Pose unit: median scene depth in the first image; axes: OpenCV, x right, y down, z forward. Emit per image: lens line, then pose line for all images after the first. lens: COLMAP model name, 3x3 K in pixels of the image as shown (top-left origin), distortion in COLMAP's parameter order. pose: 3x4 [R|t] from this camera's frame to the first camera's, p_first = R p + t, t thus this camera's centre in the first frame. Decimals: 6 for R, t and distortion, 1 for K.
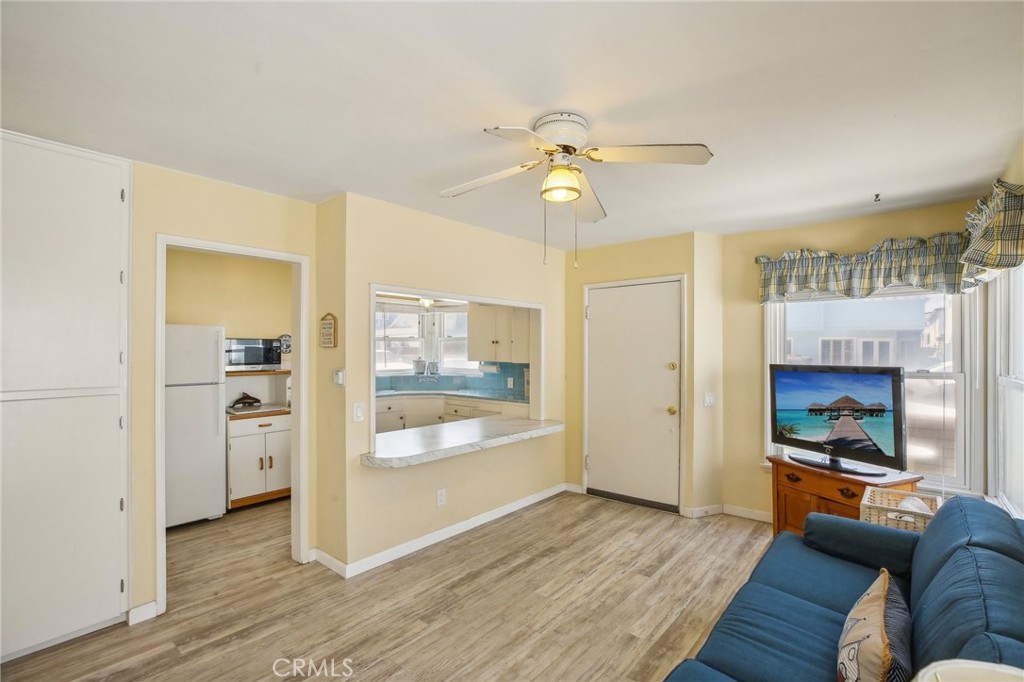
lens RADIAL K [[464.7, 0, 507.3], [0, 464.7, 347.8], [0, 0, 1]] dist [-0.025137, 0.008252]
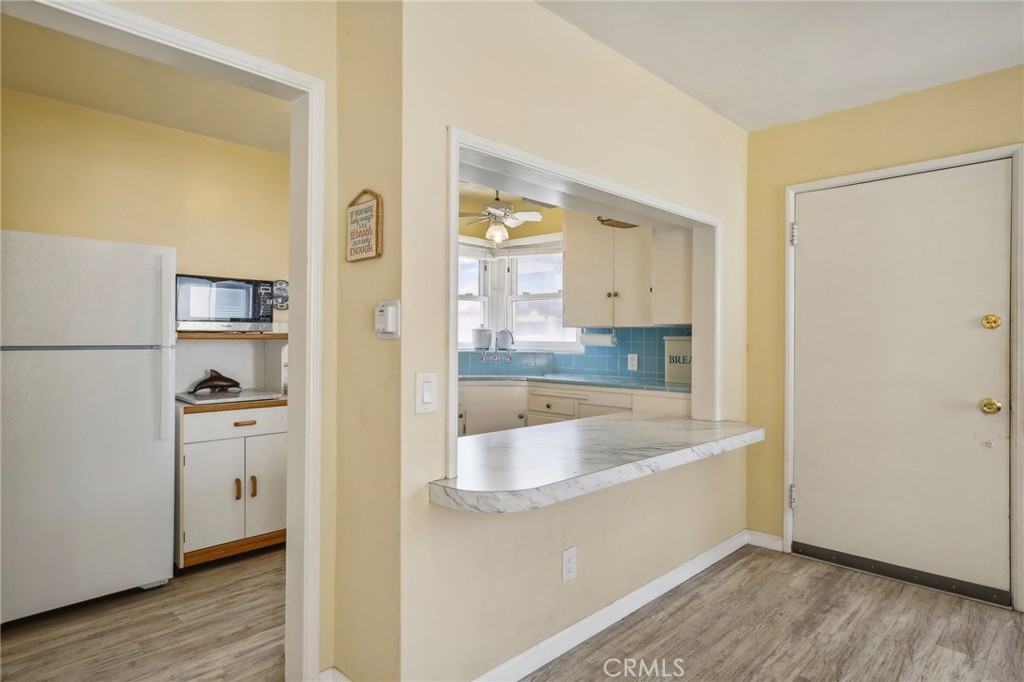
lens RADIAL K [[577.5, 0, 510.9], [0, 577.5, 336.2], [0, 0, 1]] dist [0.014516, 0.004060]
pose [[0.997344, 0.003330, -0.072757, -0.139156], [-0.003421, 0.999994, -0.001124, 0.058773], [0.072753, 0.001370, 0.997349, 0.300832]]
